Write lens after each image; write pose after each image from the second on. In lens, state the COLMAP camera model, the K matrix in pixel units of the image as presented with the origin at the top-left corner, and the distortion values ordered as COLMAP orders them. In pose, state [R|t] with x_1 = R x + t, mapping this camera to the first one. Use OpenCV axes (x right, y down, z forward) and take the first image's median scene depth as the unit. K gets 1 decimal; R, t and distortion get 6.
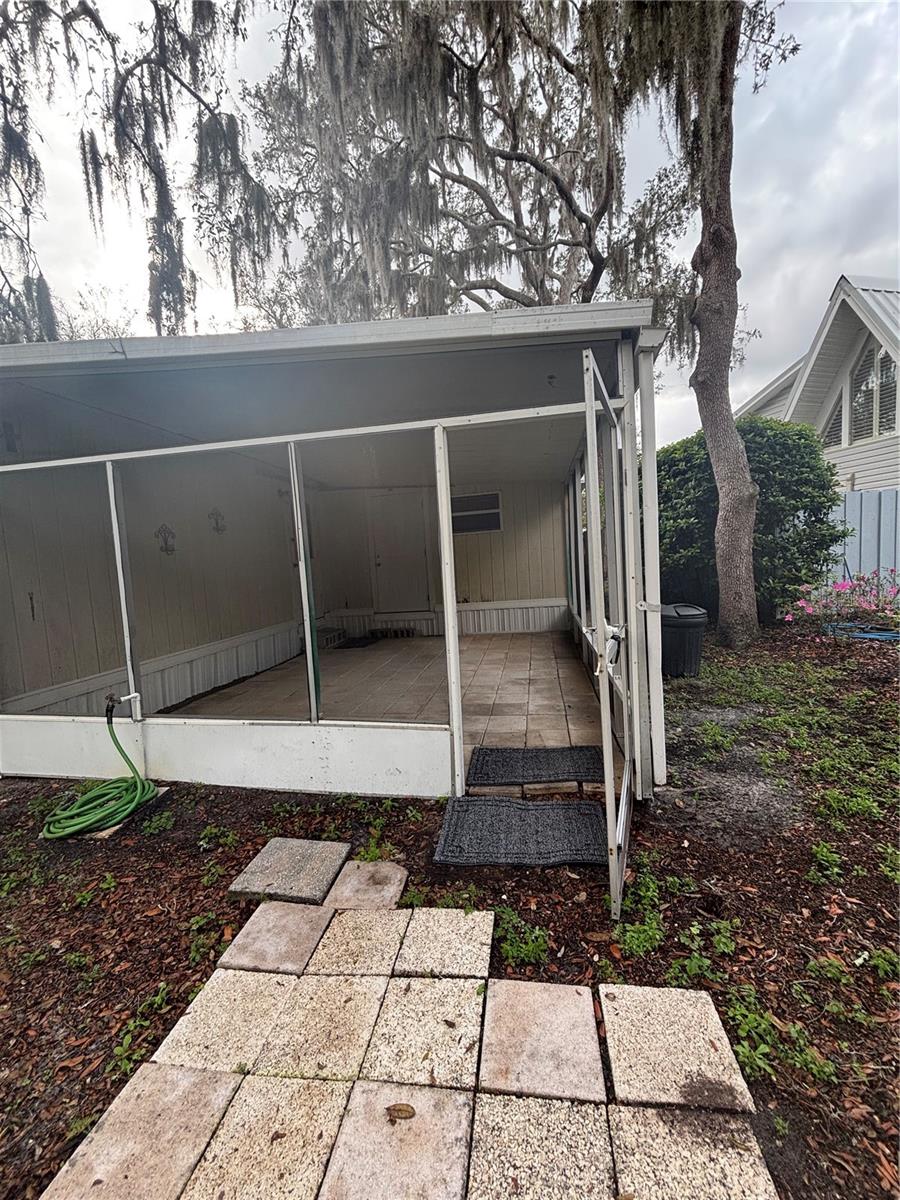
lens RADIAL K [[480.7, 0, 450.0], [0, 480.7, 600.0], [0, 0, 1]] dist [-0.000647, -0.000071]
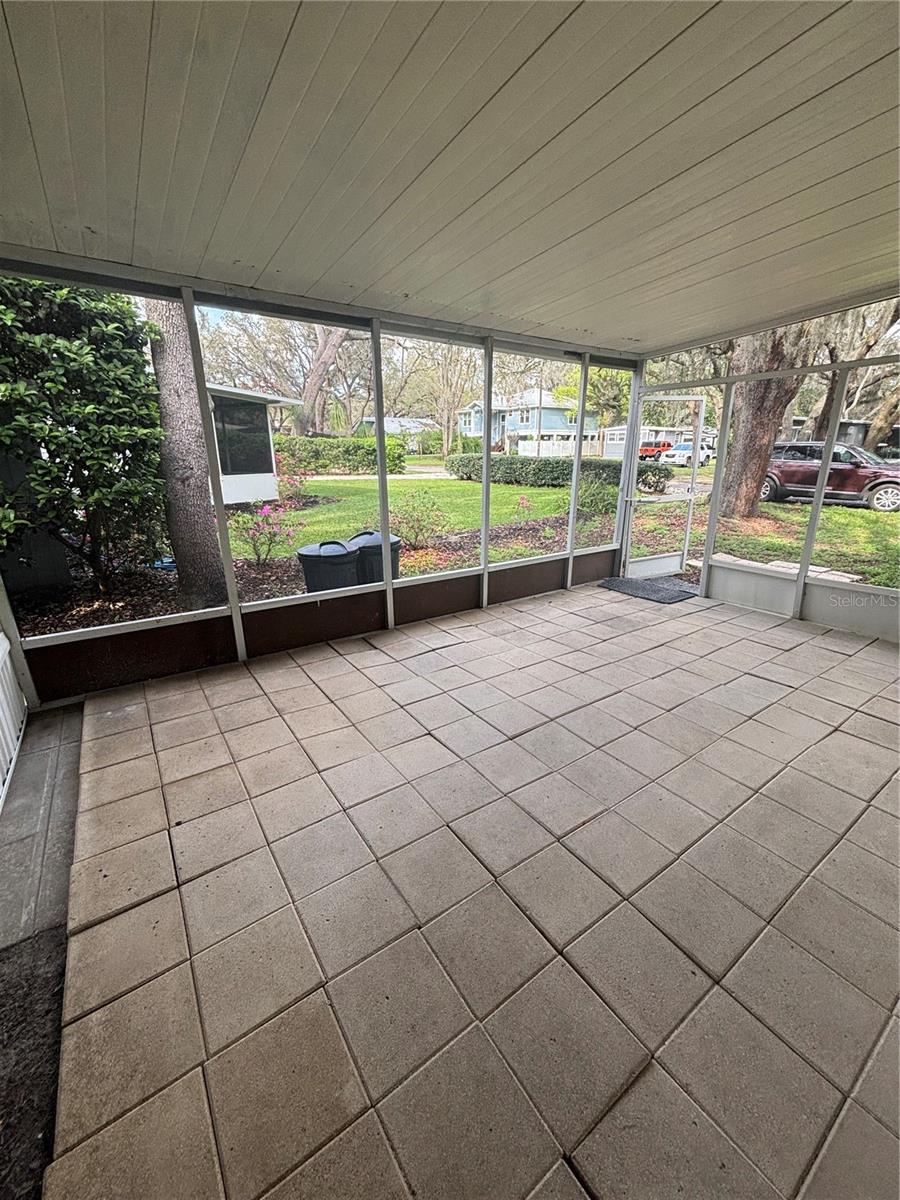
lens RADIAL K [[480.7, 0, 450.0], [0, 480.7, 600.0], [0, 0, 1]] dist [-0.000647, -0.000071]
pose [[-0.704150, -0.152360, 0.693513, -0.299448], [0.108653, 0.942084, 0.317289, -0.138387], [-0.701689, 0.298772, -0.646814, 1.485891]]
